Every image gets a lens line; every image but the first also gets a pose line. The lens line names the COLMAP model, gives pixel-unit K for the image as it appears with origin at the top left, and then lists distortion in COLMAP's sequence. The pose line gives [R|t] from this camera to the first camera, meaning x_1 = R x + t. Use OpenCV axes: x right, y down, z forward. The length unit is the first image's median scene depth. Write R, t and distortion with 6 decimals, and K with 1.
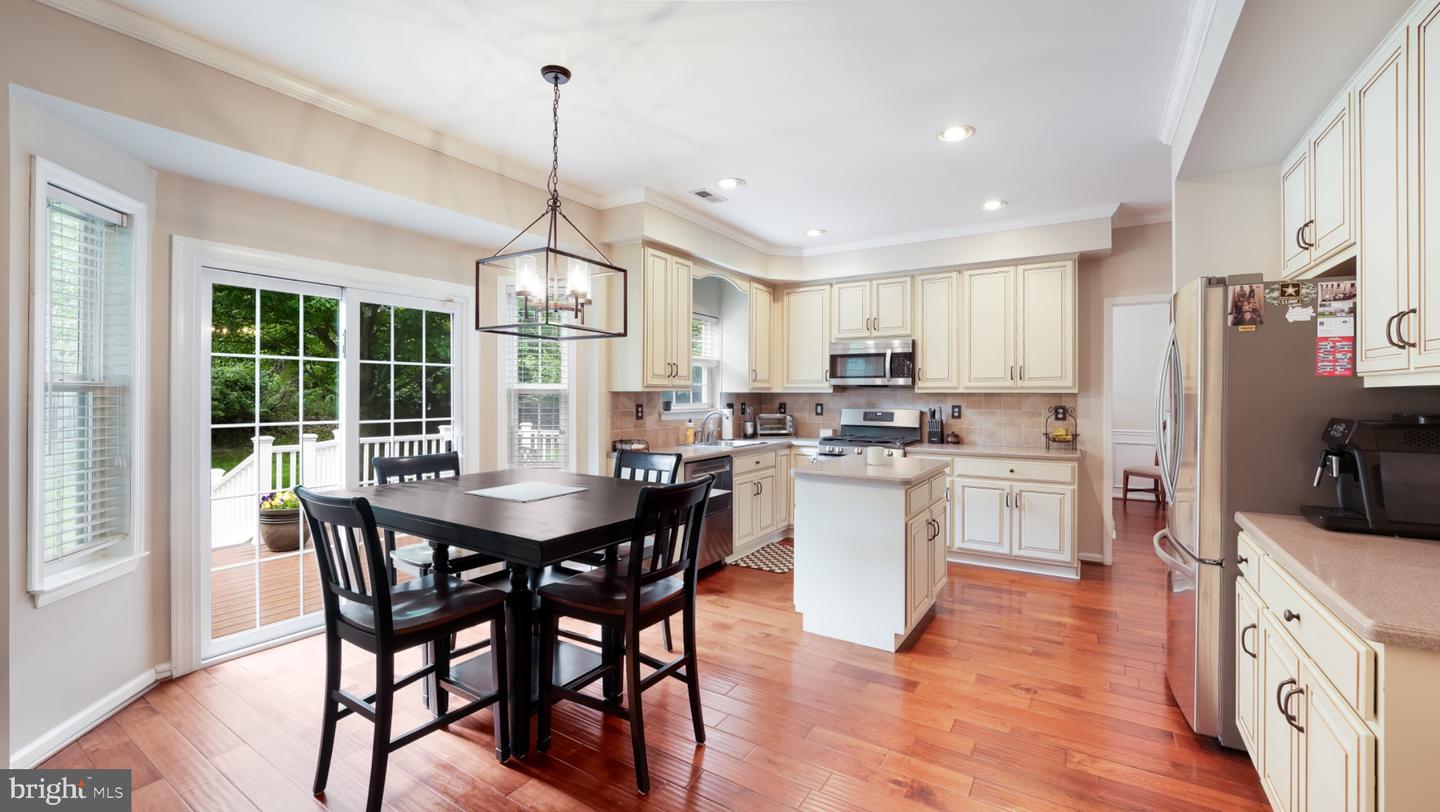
lens RADIAL K [[595.2, 0, 721.1], [0, 595.2, 394.6], [0, 0, 1]] dist [-0.012373, 0.000067]
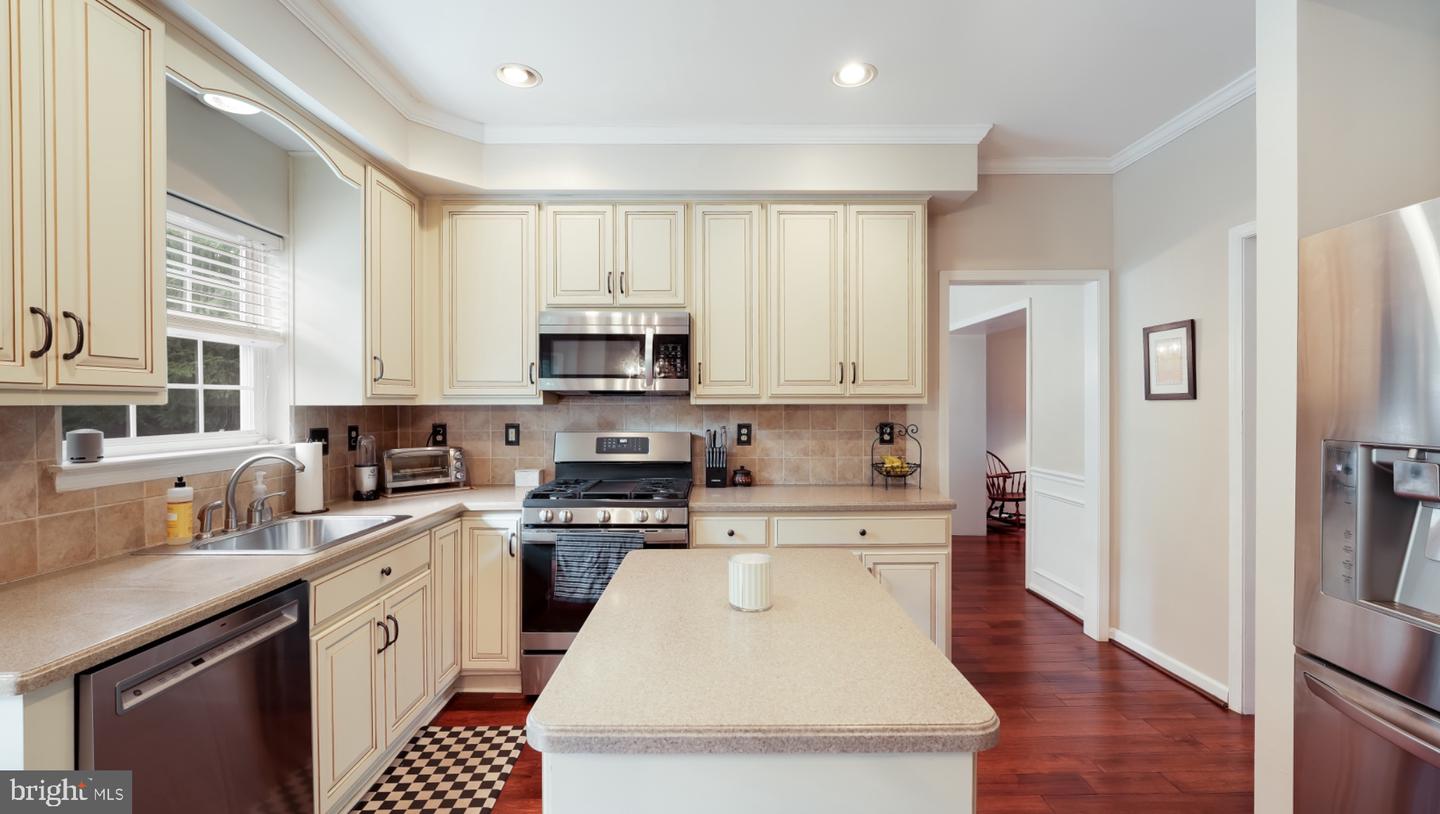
lens RADIAL K [[612.3, 0, 720.0], [0, 612.3, 407.0], [0, 0, 1]] dist [-0.000092, -0.000032]
pose [[0.849078, -0.007763, 0.528211, 0.031105], [0.005025, 0.999965, 0.006619, -0.004480], [-0.528244, -0.002966, 0.849088, 0.461838]]
